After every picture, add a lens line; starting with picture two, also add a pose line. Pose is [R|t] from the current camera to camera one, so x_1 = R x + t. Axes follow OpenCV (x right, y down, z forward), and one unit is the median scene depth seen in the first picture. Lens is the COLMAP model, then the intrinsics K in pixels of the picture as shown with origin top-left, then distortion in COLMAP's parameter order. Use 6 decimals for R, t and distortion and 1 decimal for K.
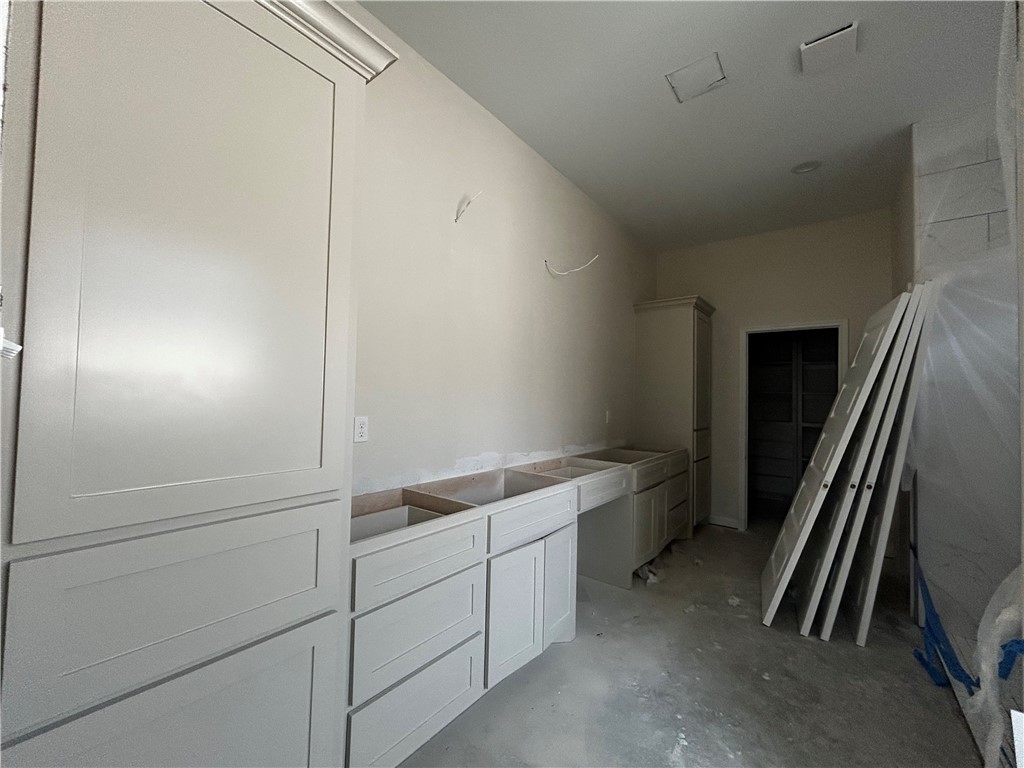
lens RADIAL K [[413.6, 0, 510.6], [0, 413.6, 383.2], [0, 0, 1]] dist [0.000568, -0.000018]
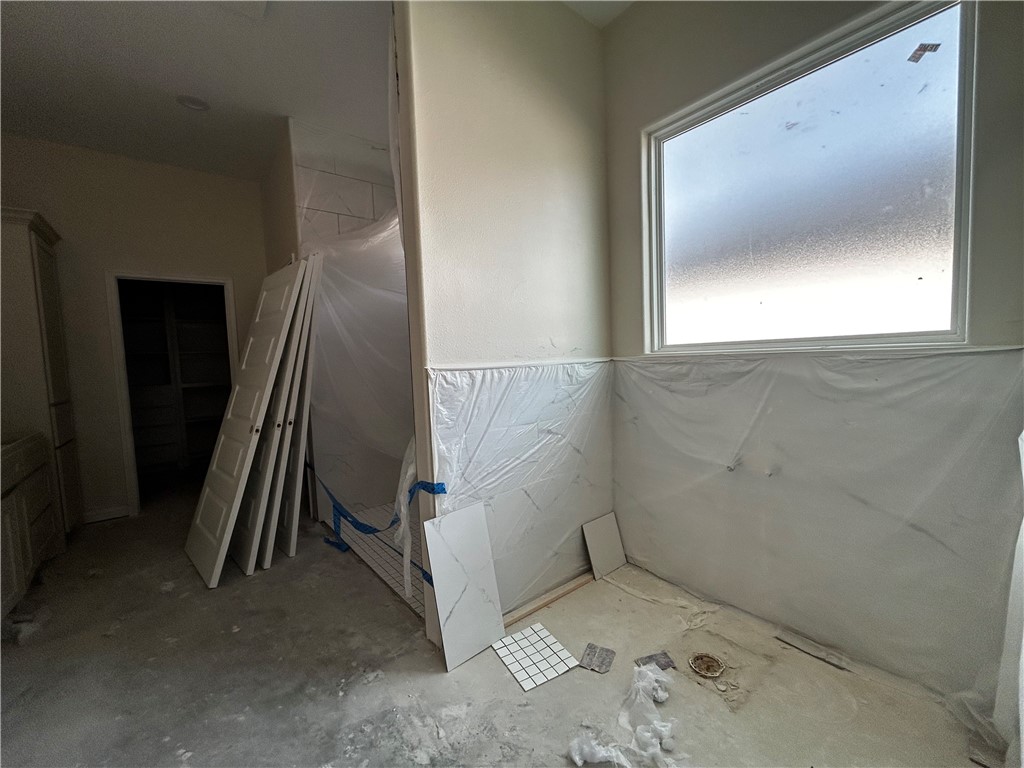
lens RADIAL K [[413.6, 0, 510.6], [0, 413.6, 383.2], [0, 0, 1]] dist [0.000568, -0.000018]
pose [[0.219736, -0.094938, 0.970929, -0.115136], [0.013069, 0.995451, 0.094378, 0.031606], [-0.975472, -0.008049, 0.219977, 0.119266]]
